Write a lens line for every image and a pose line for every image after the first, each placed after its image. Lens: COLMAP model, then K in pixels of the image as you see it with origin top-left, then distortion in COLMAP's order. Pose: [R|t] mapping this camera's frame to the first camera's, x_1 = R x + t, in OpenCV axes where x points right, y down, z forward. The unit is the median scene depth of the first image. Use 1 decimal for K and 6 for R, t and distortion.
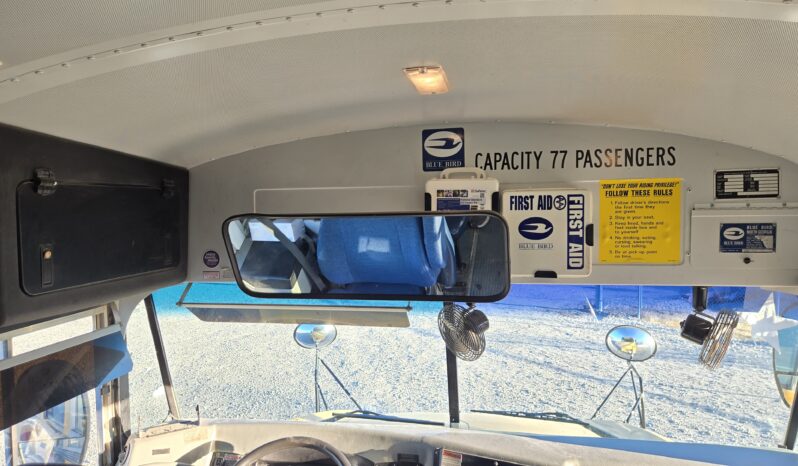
lens RADIAL K [[548.6, 0, 399.0], [0, 548.6, 233.0], [0, 0, 1]] dist [0.004529, 0.001508]
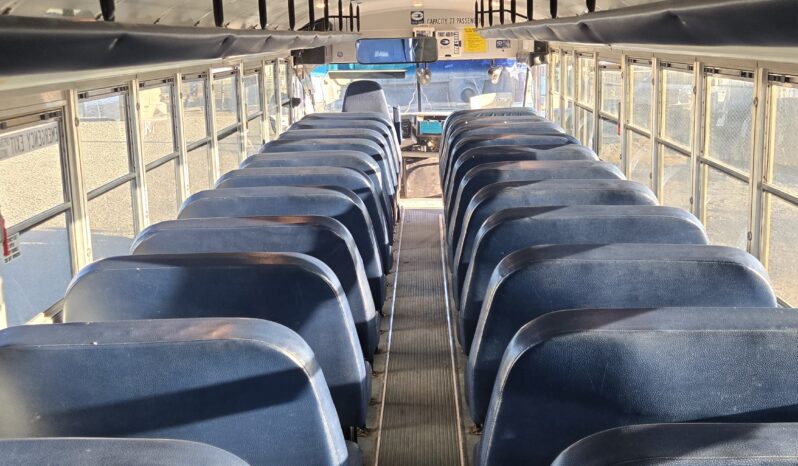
lens RADIAL K [[952.1, 0, 399.0], [0, 952.1, 233.0], [0, 0, 1]] dist [0.003087, 0.001408]
pose [[0.991255, -0.035290, 0.127152, -0.819625], [0.015775, 0.988358, 0.151329, 0.260657], [-0.131012, -0.148000, 0.980271, -4.872633]]
